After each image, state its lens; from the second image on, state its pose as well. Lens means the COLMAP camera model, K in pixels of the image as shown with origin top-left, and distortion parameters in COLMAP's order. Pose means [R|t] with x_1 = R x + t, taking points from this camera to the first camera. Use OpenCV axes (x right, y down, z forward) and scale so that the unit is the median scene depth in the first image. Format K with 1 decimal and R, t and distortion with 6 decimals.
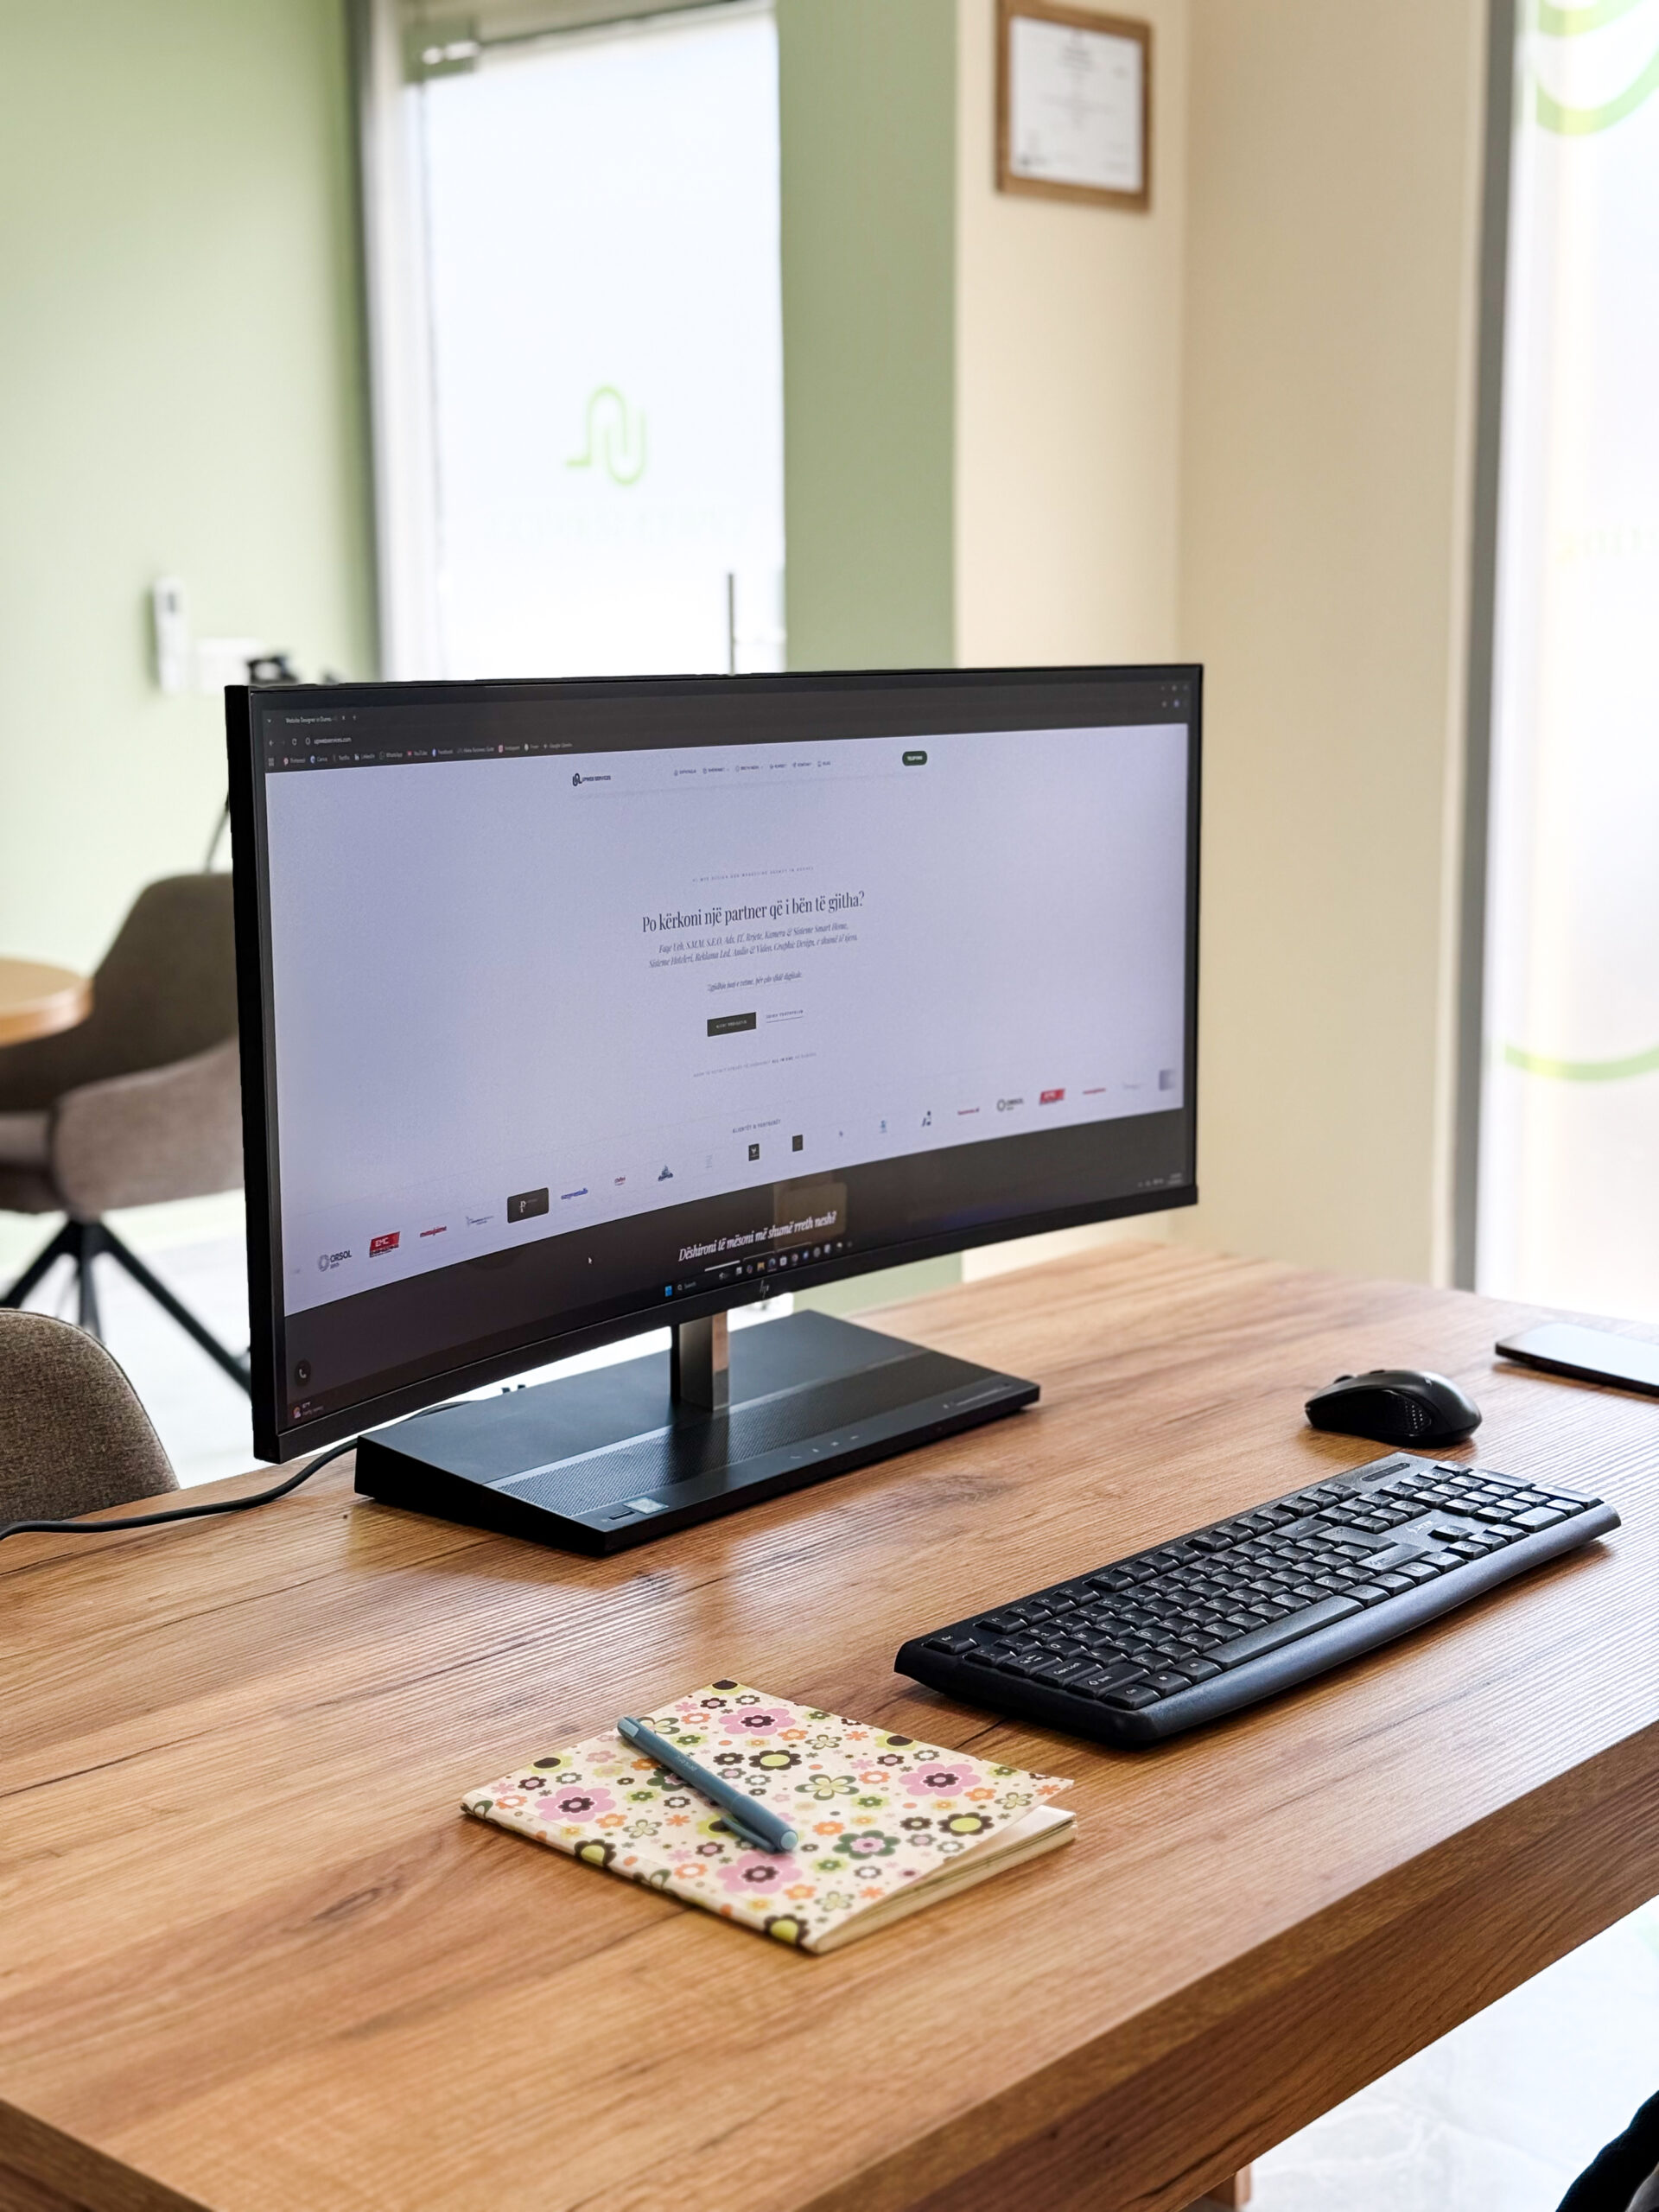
lens RADIAL K [[3013.7, 0, 826.0], [0, 3013.7, 1109.8], [0, 0, 1]] dist [0.108422, 0.000000]
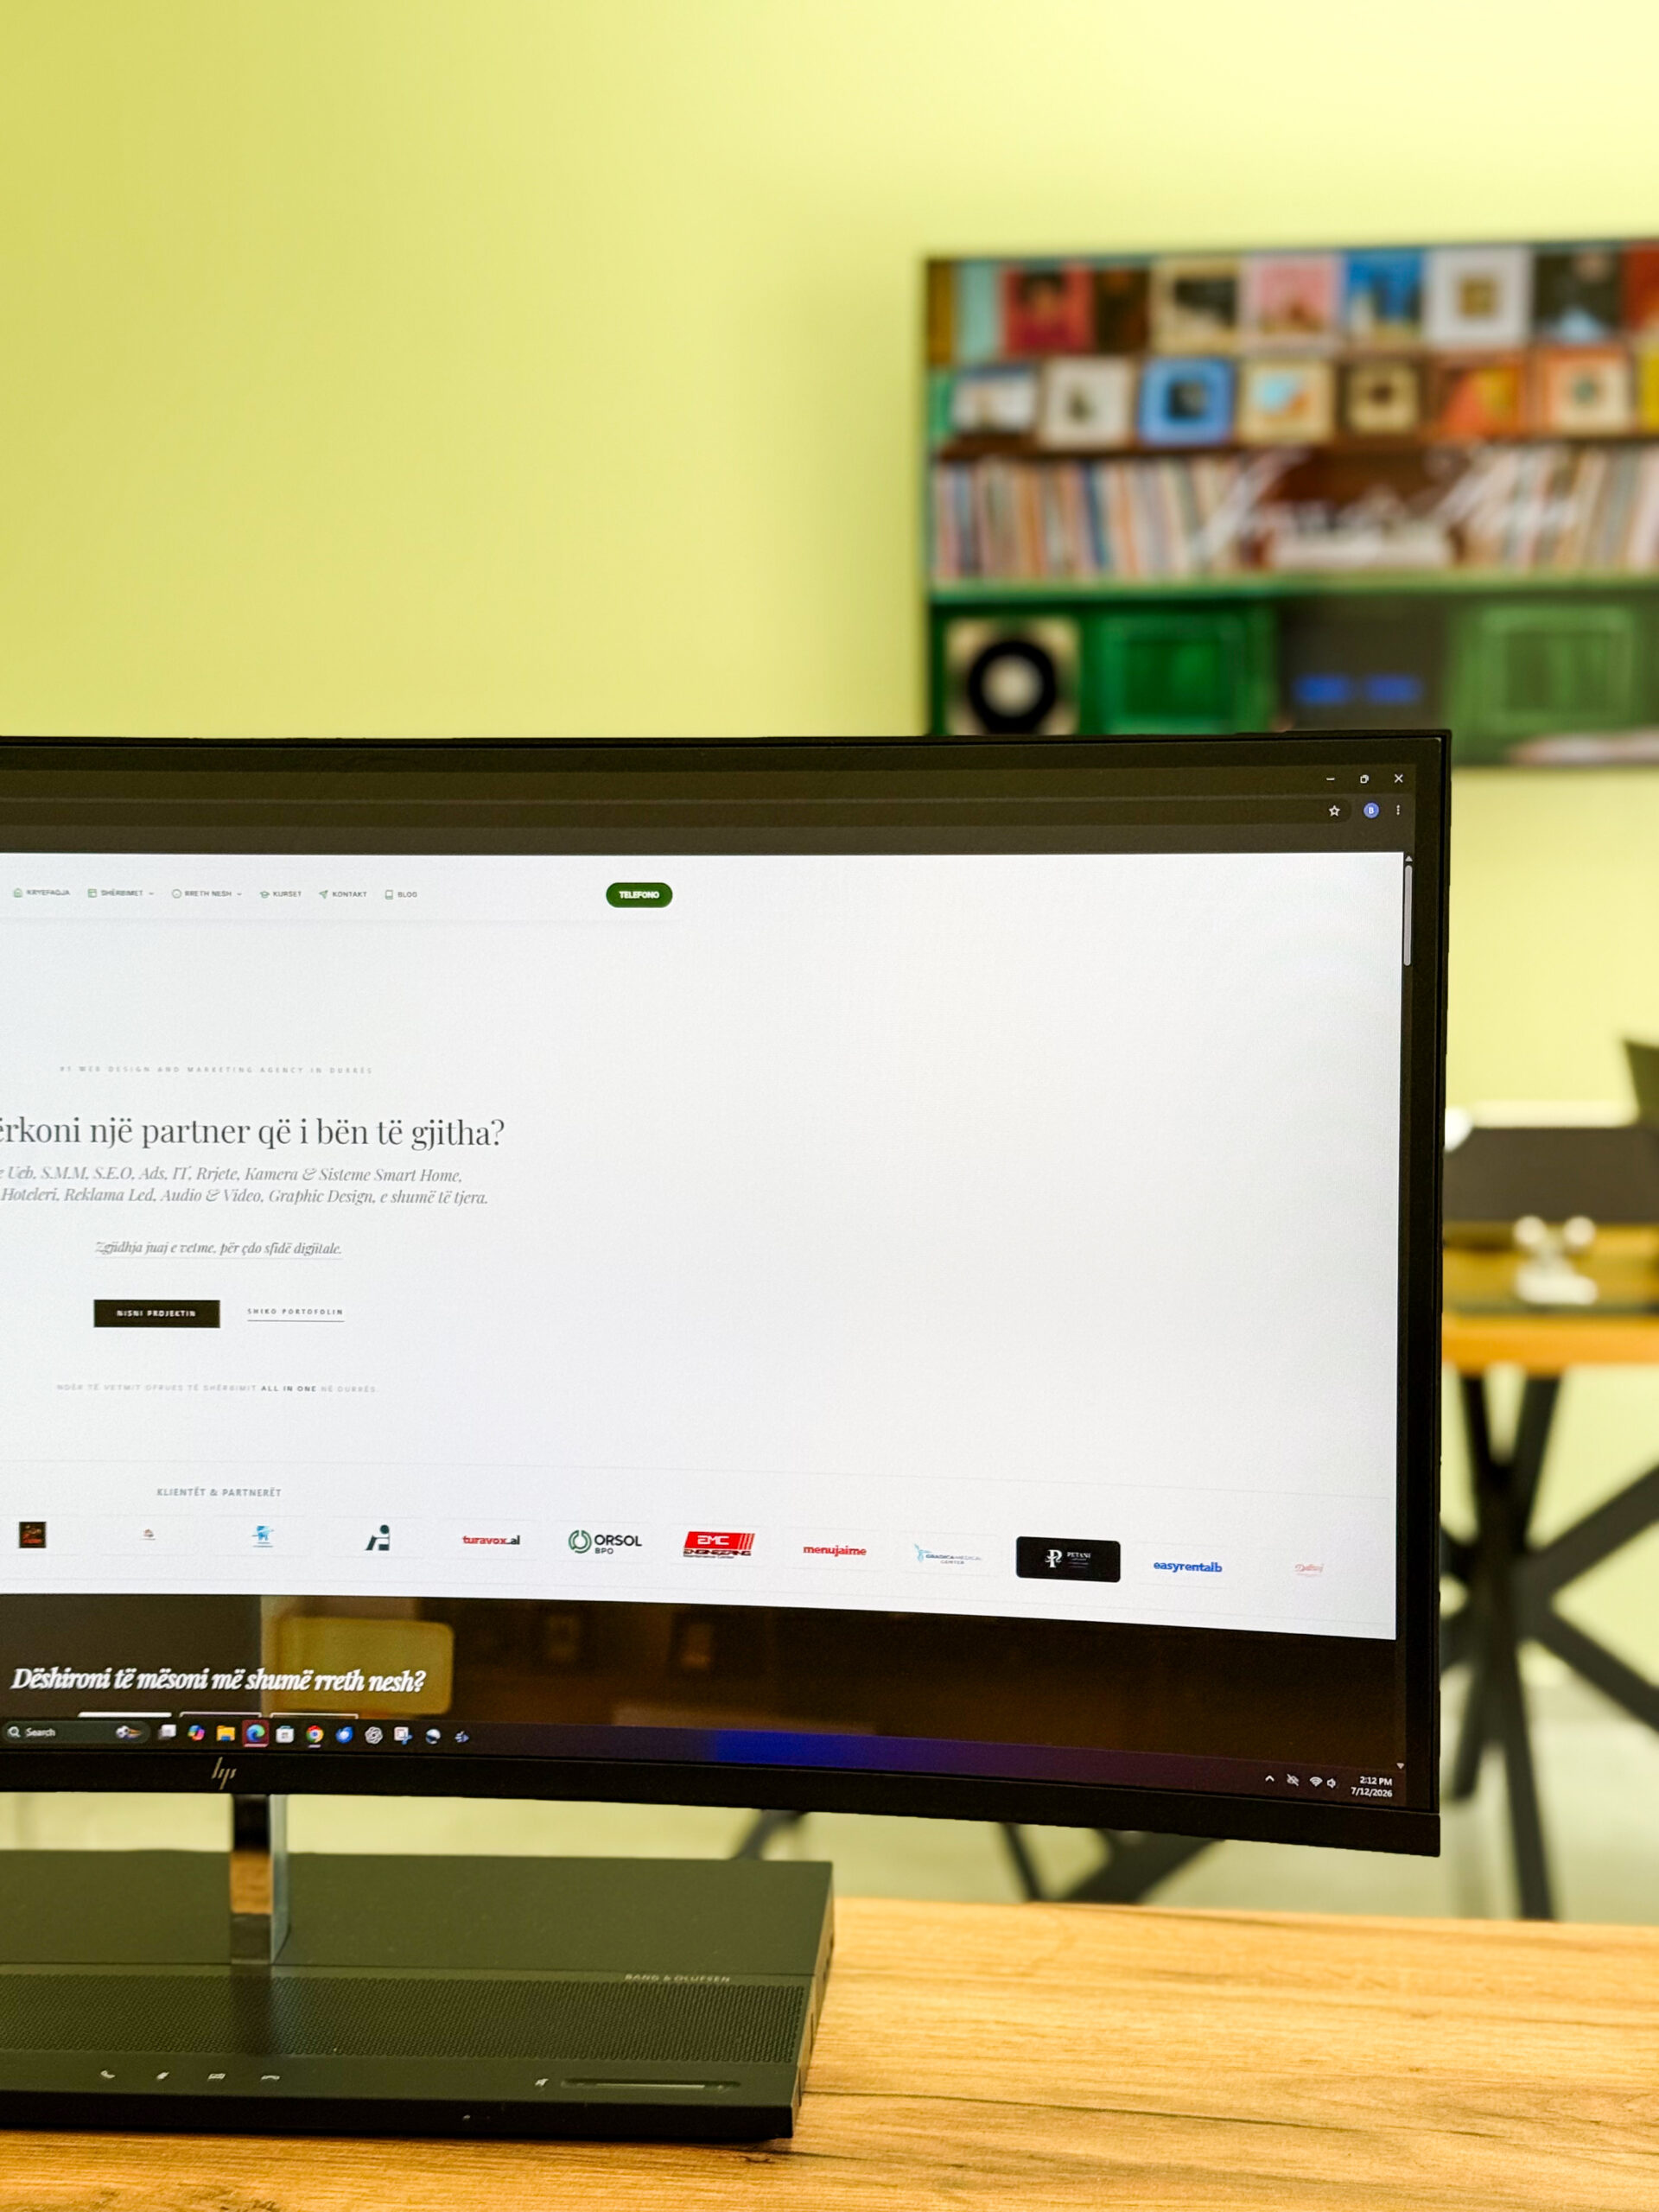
lens RADIAL K [[3013.7, 0, 824.9], [0, 3013.7, 1104.1], [0, 0, 1]] dist [0.108422, 0.000000]
pose [[0.583867, 0.043494, -0.810684, 0.524173], [-0.134536, 0.989941, -0.043783, -0.059864], [0.800625, 0.134629, 0.583845, 0.728403]]
